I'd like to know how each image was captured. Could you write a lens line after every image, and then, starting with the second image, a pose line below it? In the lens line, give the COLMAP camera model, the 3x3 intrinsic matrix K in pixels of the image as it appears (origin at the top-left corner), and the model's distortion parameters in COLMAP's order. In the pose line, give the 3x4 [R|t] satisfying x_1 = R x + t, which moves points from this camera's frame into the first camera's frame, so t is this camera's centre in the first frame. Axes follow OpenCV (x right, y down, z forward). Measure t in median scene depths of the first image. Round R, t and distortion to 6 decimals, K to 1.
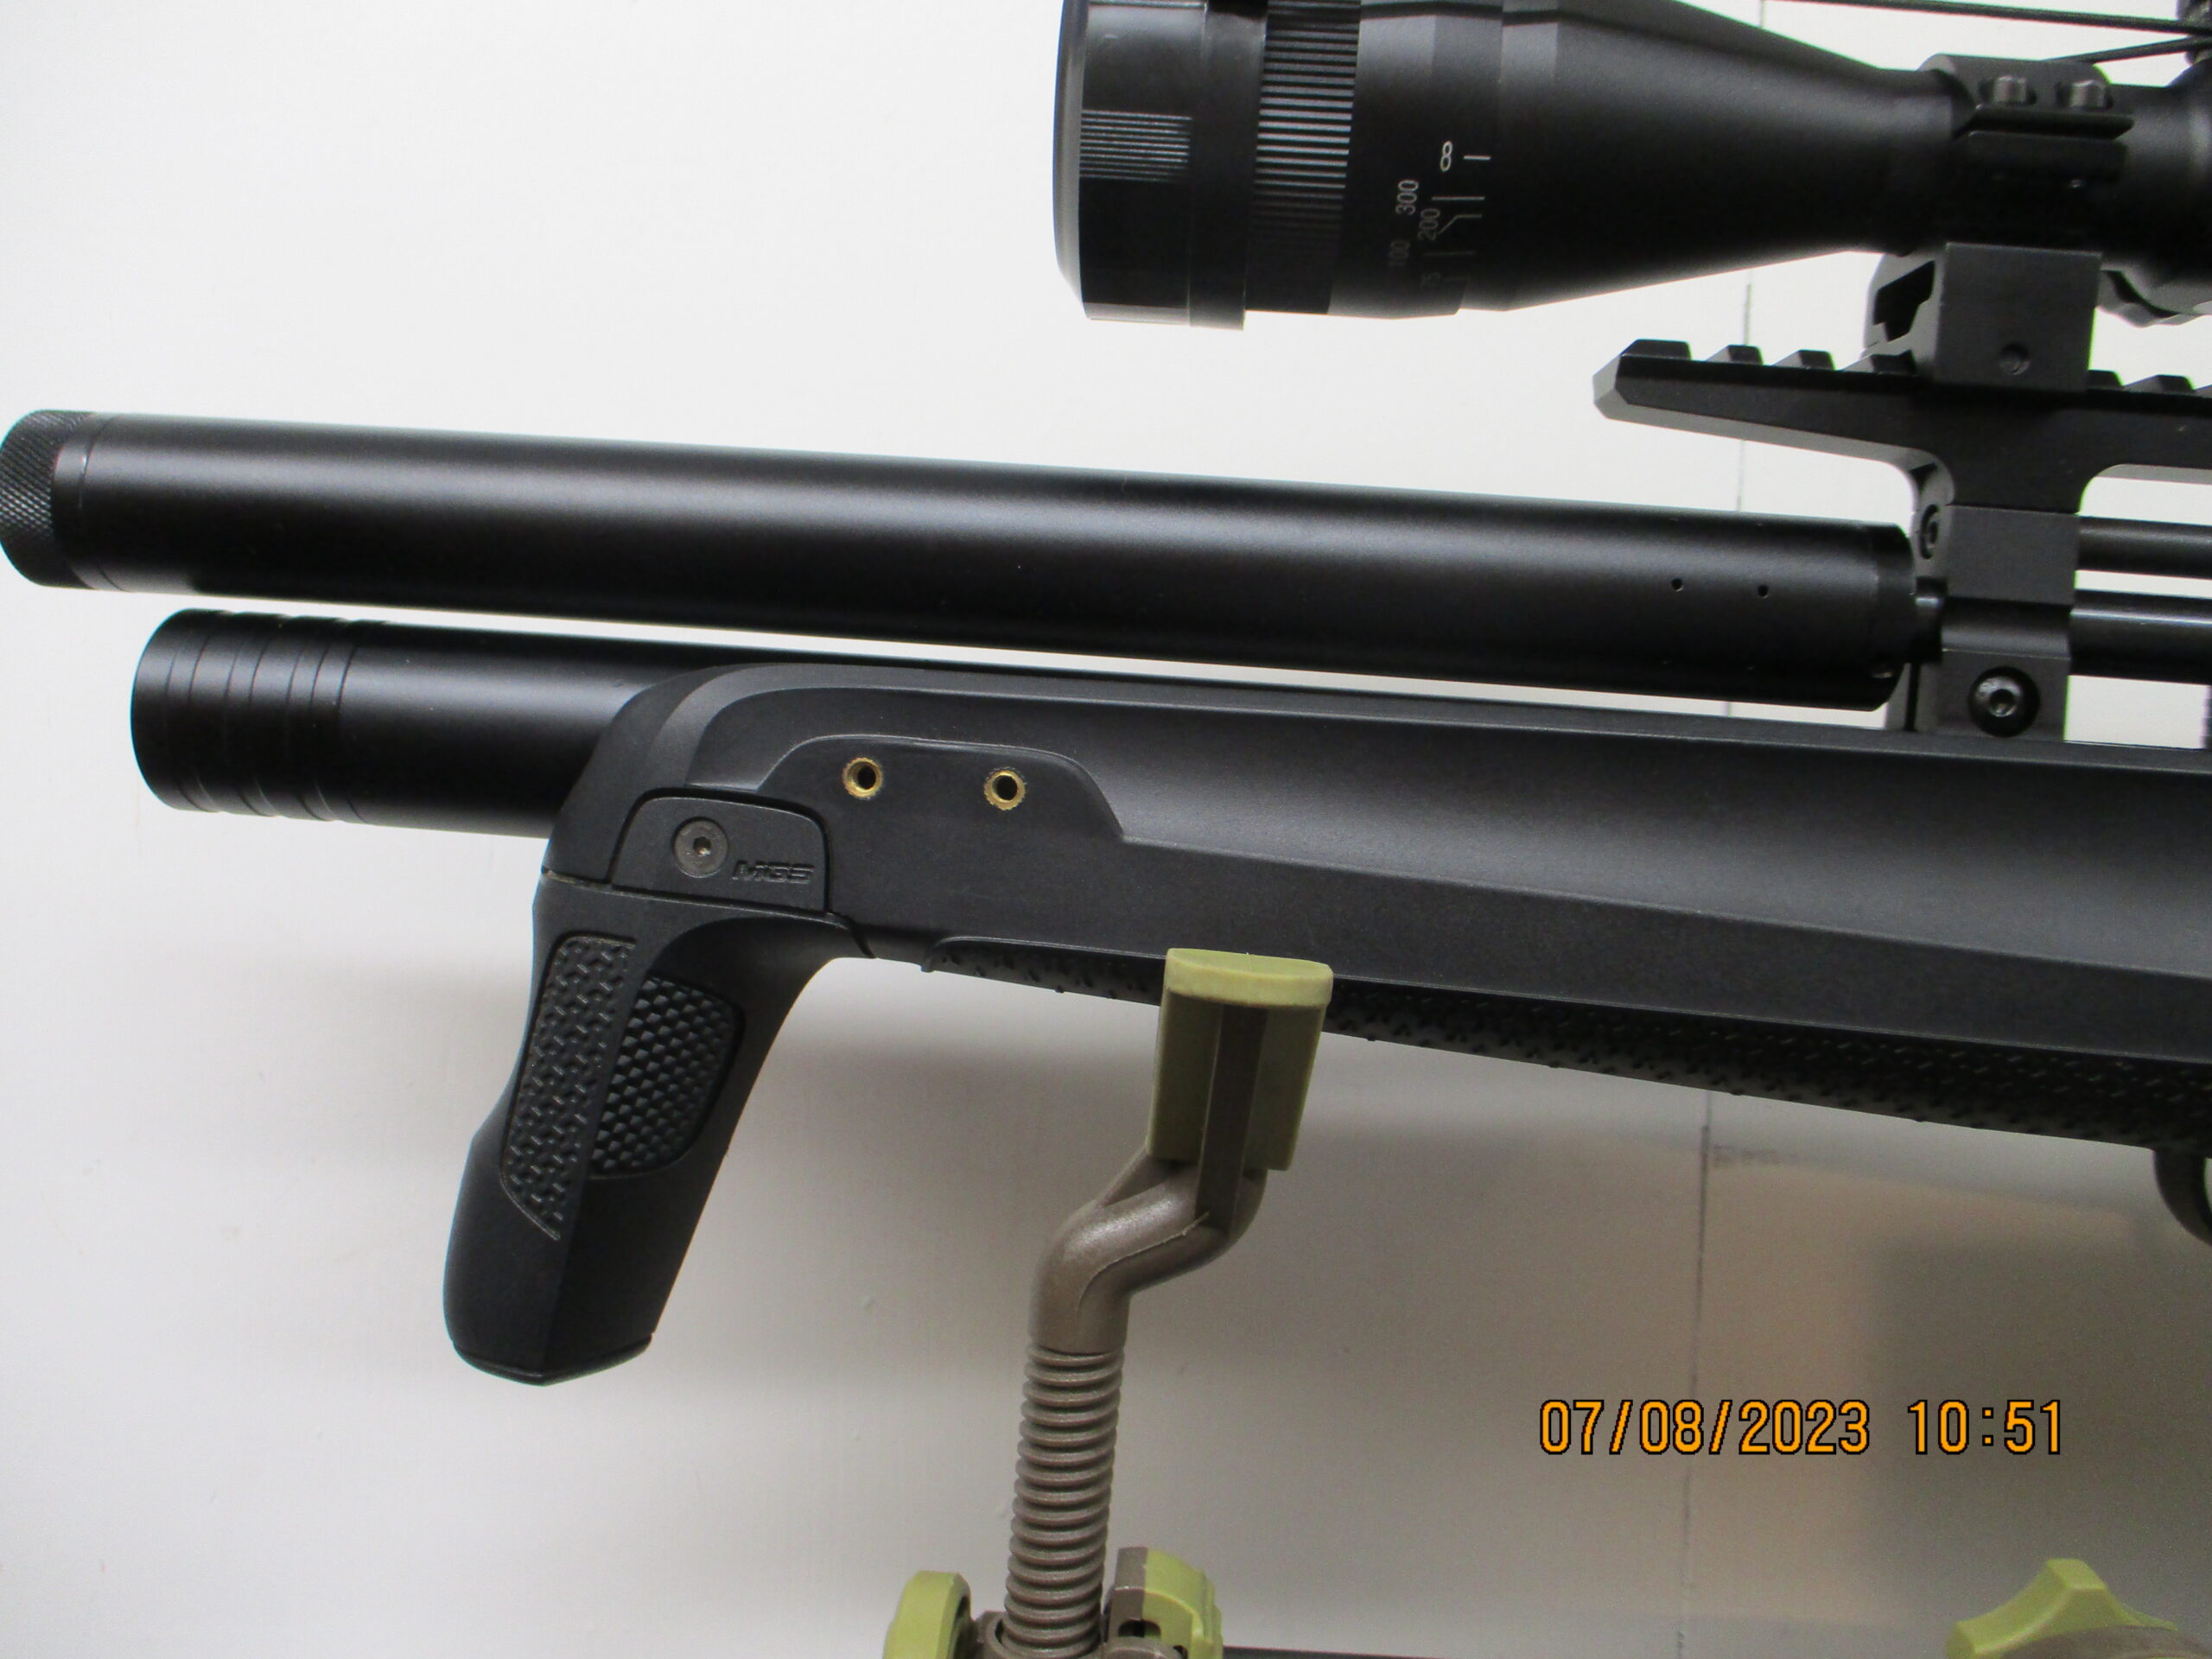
lens RADIAL K [[1851.1, 0, 1097.6], [0, 1851.1, 820.9], [0, 0, 1]] dist [-0.042305, 0.038754]
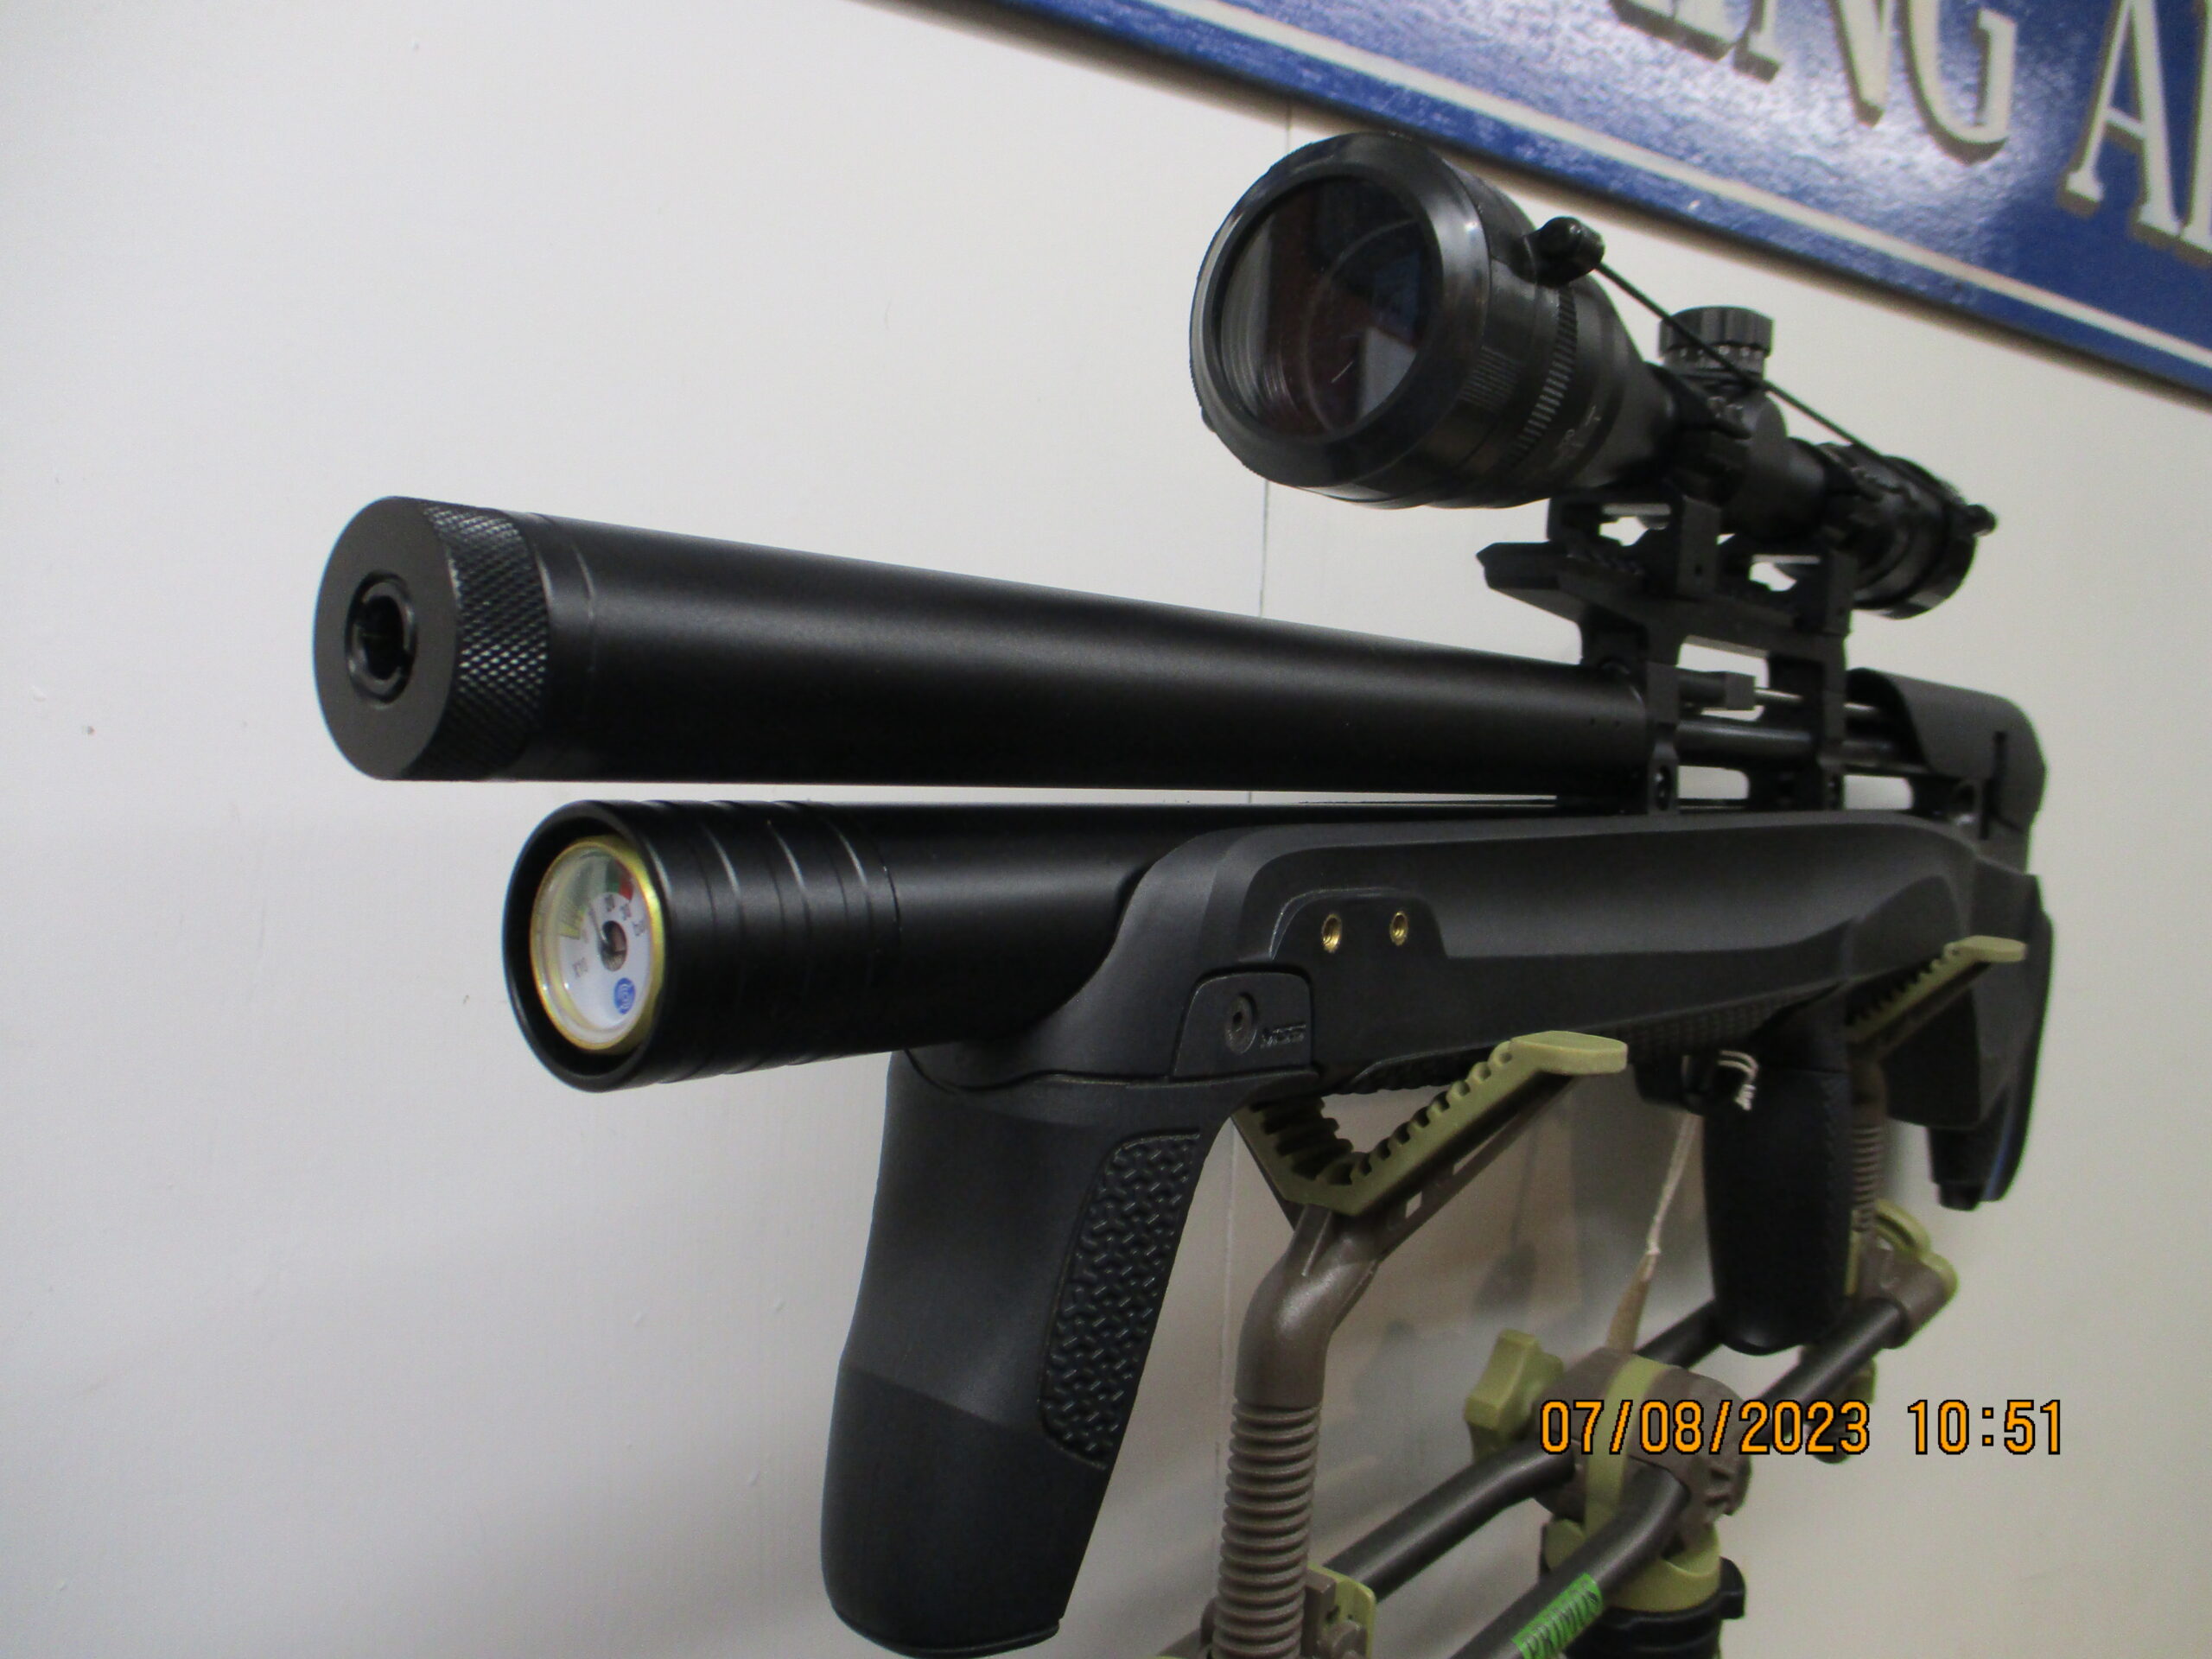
lens RADIAL K [[1851.1, 0, 1099.3], [0, 1851.1, 850.0], [0, 0, 1]] dist [-0.042305, 0.038754]
pose [[0.615394, -0.083935, 0.783738, -0.983422], [0.070728, 0.996183, 0.051151, -0.127061], [-0.785040, 0.023954, 0.618982, 0.431807]]
